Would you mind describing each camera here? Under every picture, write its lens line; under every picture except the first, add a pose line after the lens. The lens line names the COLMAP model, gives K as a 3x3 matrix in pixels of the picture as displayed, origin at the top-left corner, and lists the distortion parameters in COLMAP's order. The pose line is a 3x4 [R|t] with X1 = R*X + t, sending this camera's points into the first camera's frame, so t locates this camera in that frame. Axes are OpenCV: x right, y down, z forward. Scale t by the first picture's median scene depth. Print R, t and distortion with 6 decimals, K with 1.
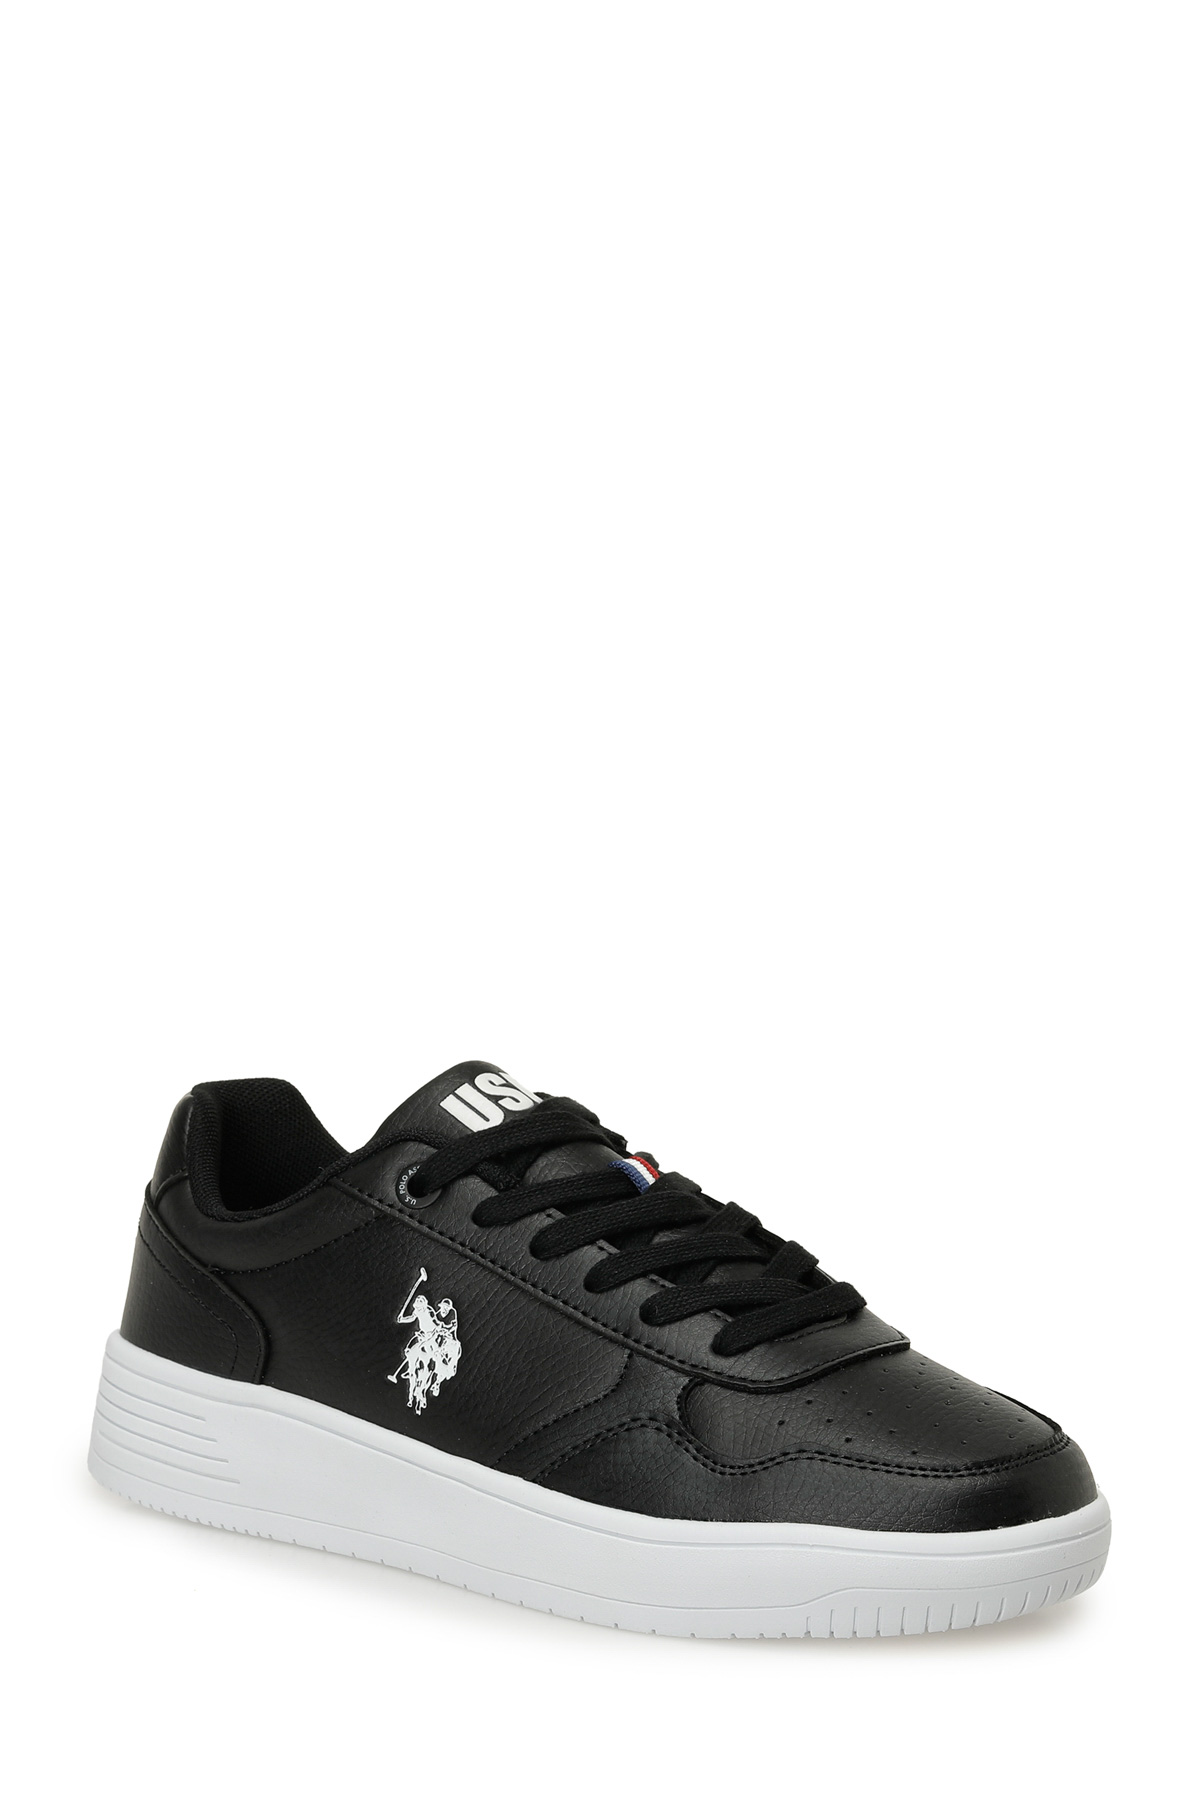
lens RADIAL K [[5911.1, 0, 600.0], [0, 5911.1, 900.0], [0, 0, 1]] dist [0.030072, 1.454089]
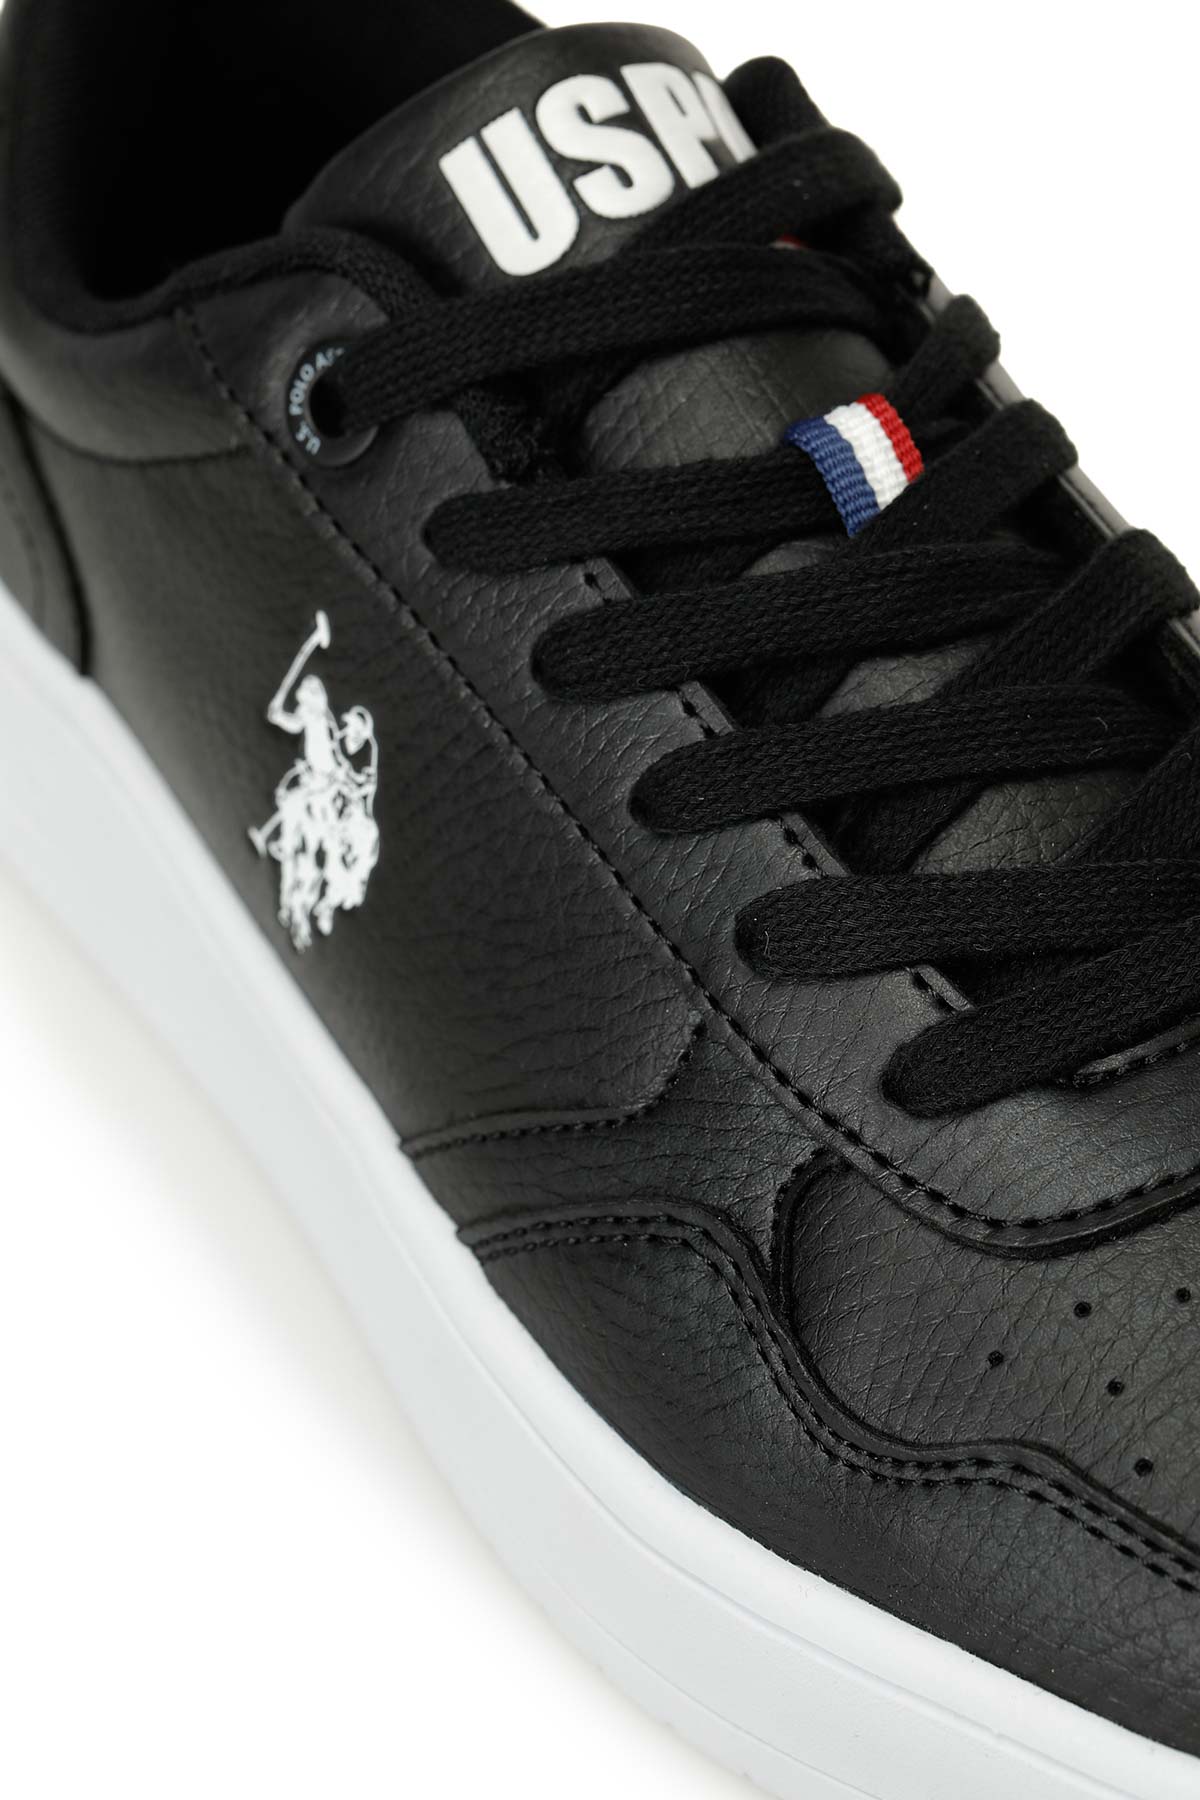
lens RADIAL K [[5911.1, 0, 600.0], [0, 5911.1, 900.0], [0, 0, 1]] dist [0.030072, 1.454089]
pose [[0.946198, 0.171386, -0.274474, 0.101361], [-0.022192, 0.880592, 0.473355, -0.110966], [0.322826, -0.441796, 0.837018, 0.664389]]
